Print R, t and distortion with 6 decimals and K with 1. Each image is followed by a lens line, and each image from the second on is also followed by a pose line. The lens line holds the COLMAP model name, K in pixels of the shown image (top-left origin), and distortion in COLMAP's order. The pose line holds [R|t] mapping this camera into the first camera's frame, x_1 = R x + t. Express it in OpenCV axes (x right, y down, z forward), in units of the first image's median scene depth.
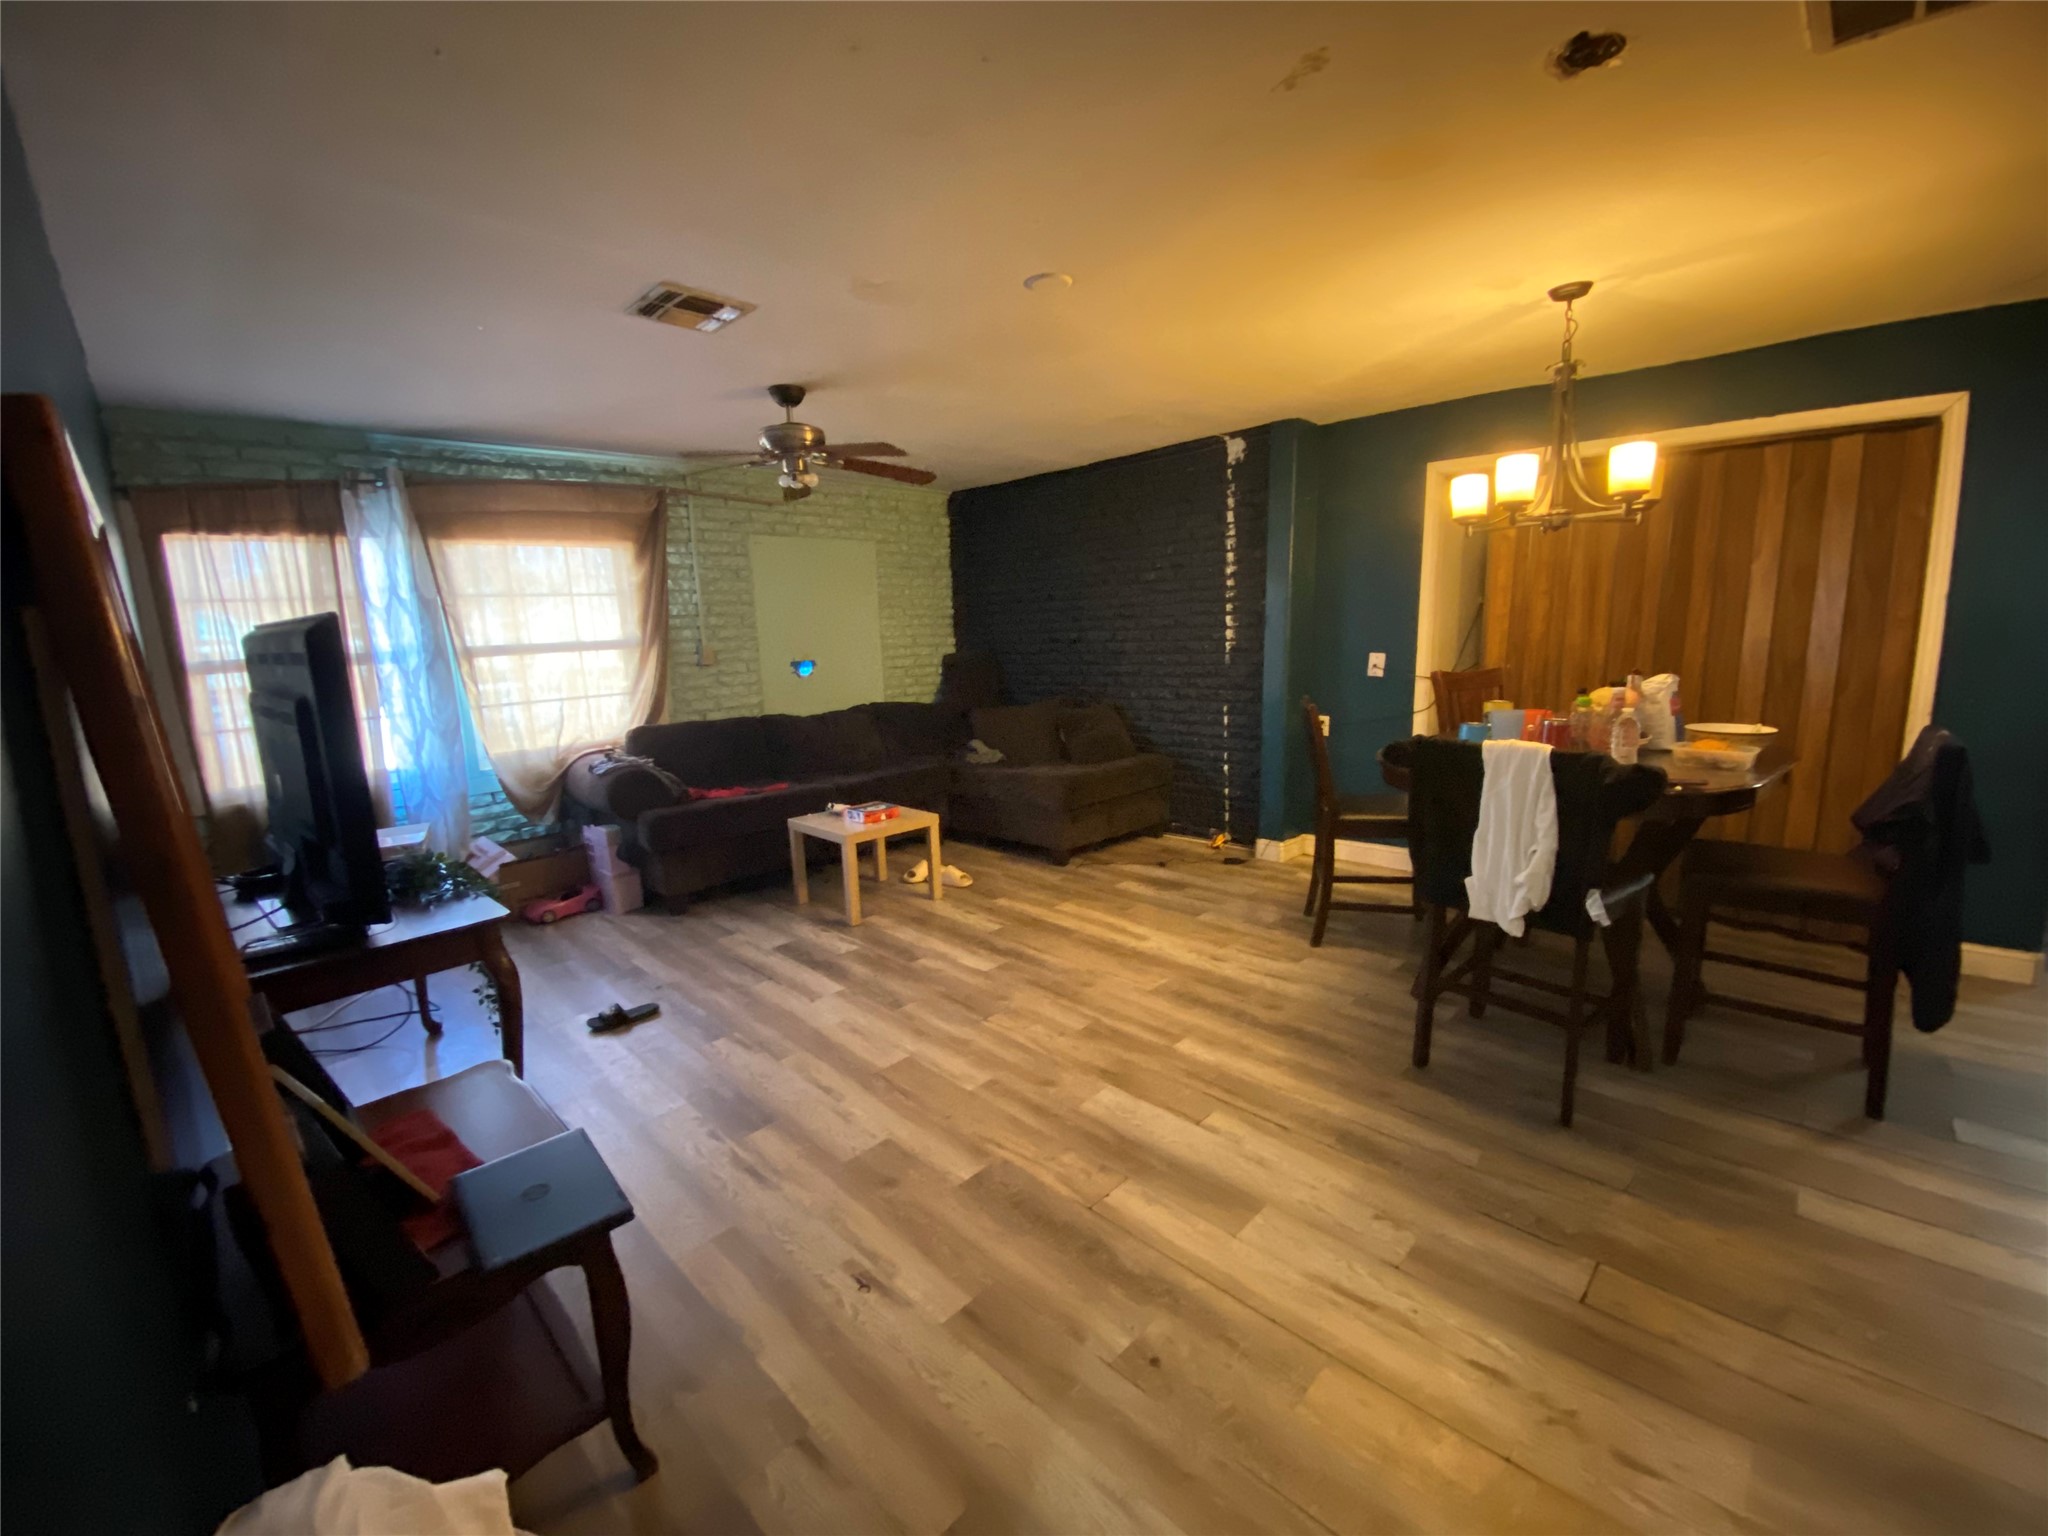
lens RADIAL K [[818.9, 0, 1021.2], [0, 818.9, 772.7], [0, 0, 1]] dist [0.039521, -0.033774]
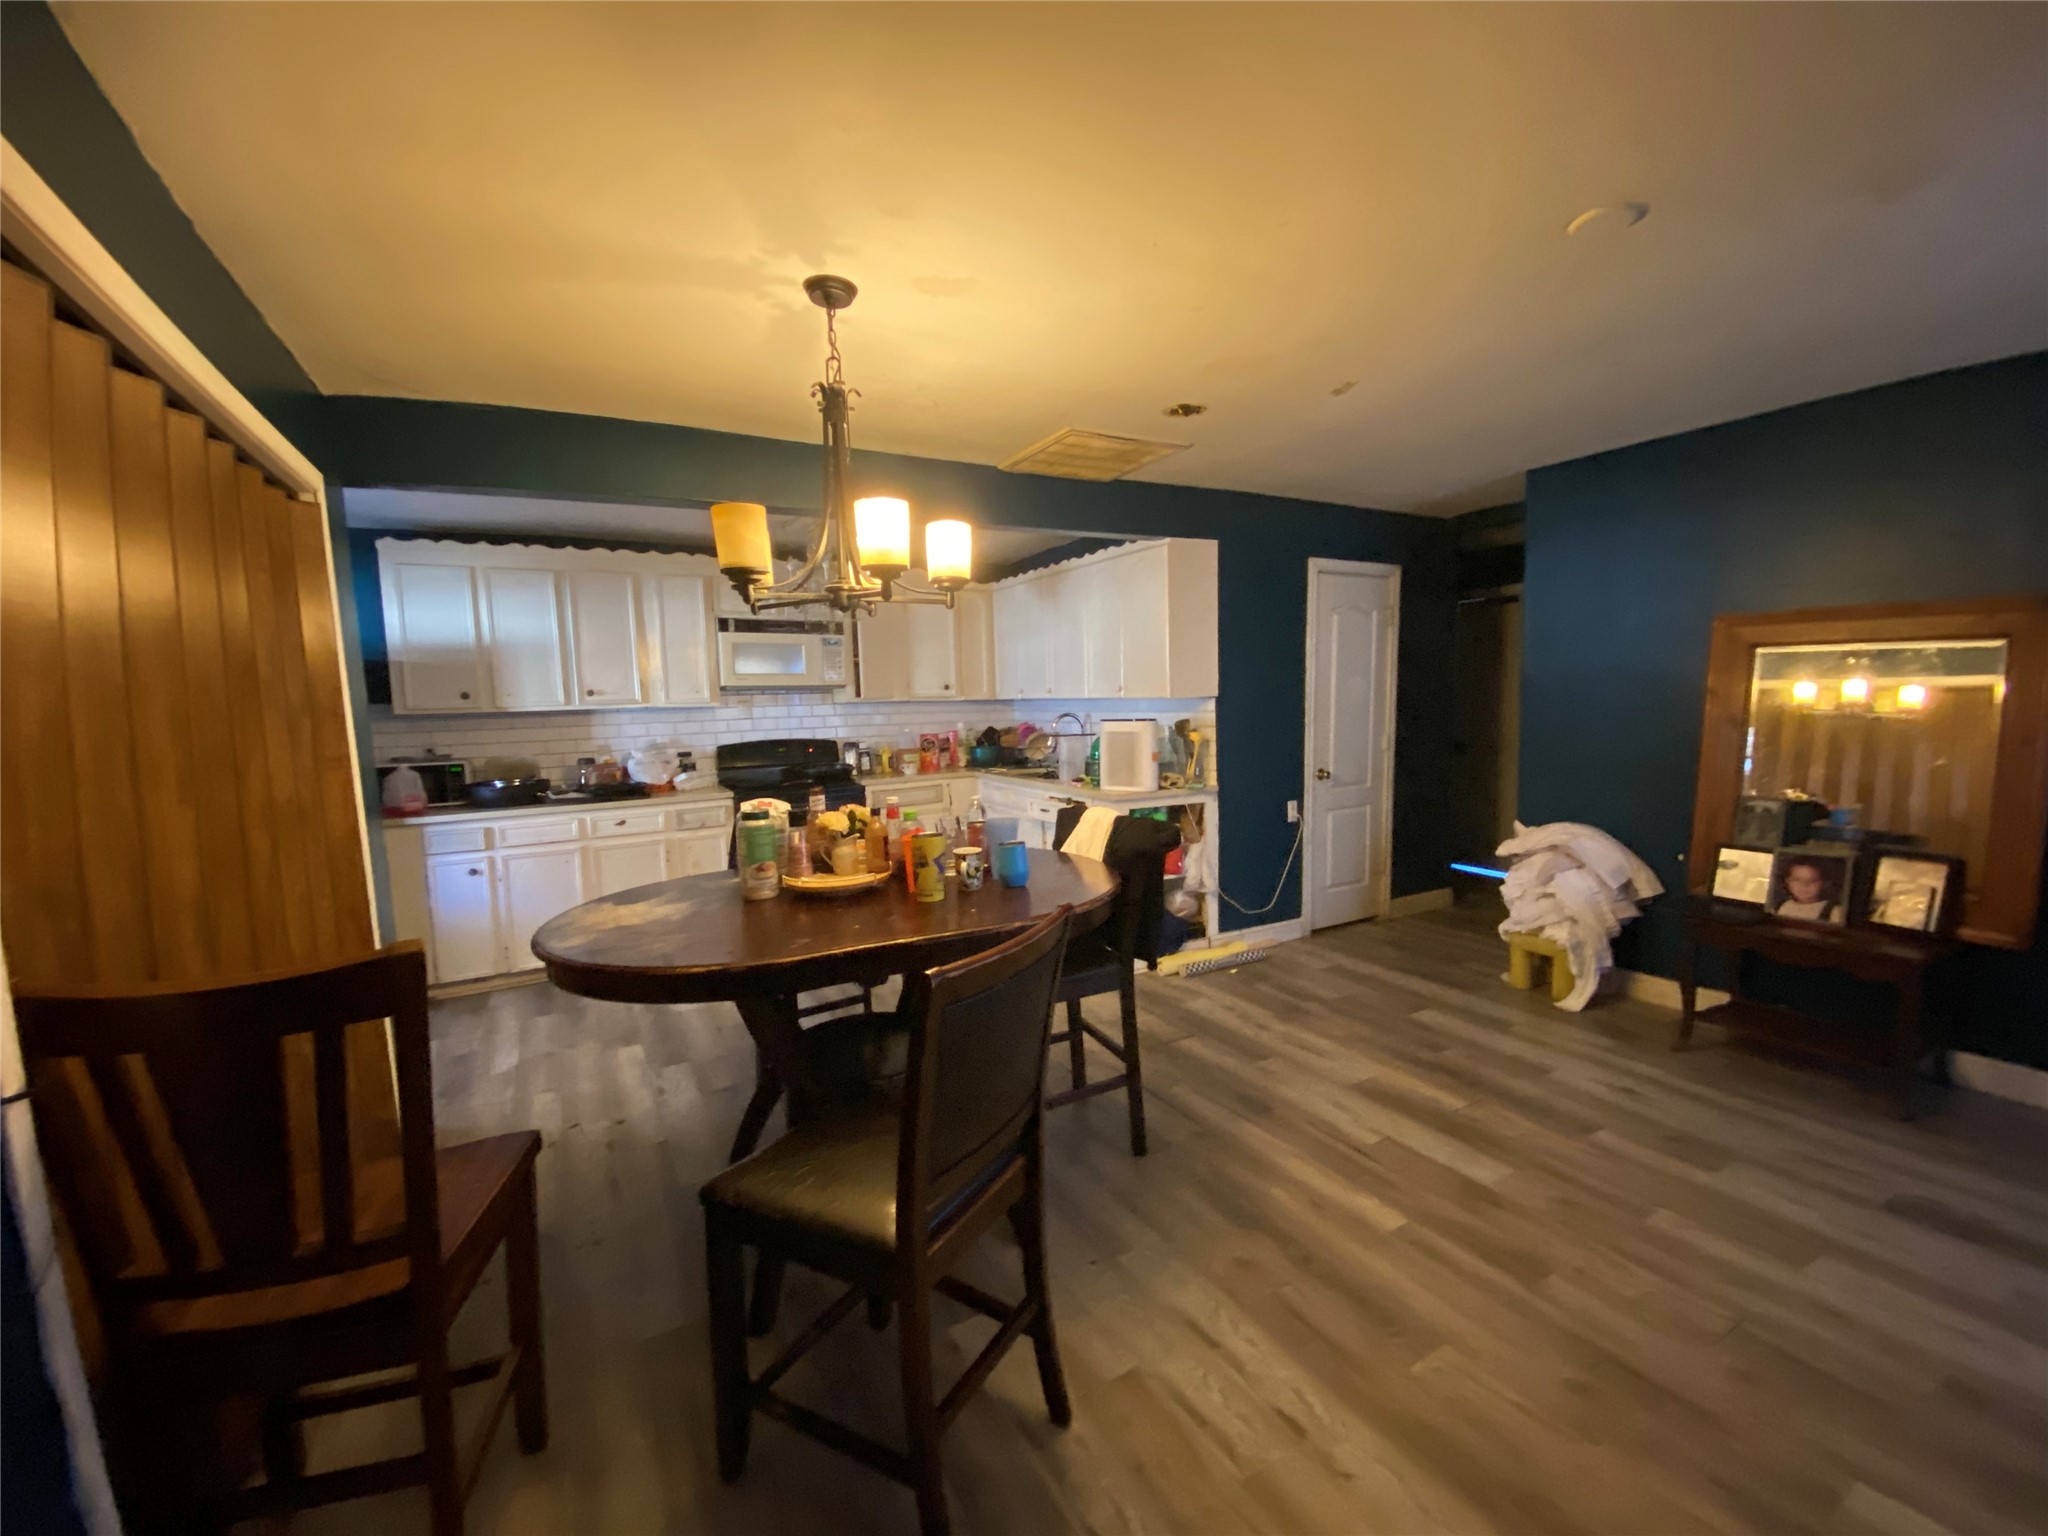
lens RADIAL K [[818.9, 0, 1021.2], [0, 818.9, 772.7], [0, 0, 1]] dist [0.039521, -0.033774]
pose [[-0.957585, 0.034976, 0.286021, 0.278605], [0.111101, 0.960674, 0.254484, -0.306740], [-0.265872, 0.275468, -0.923813, 1.598018]]
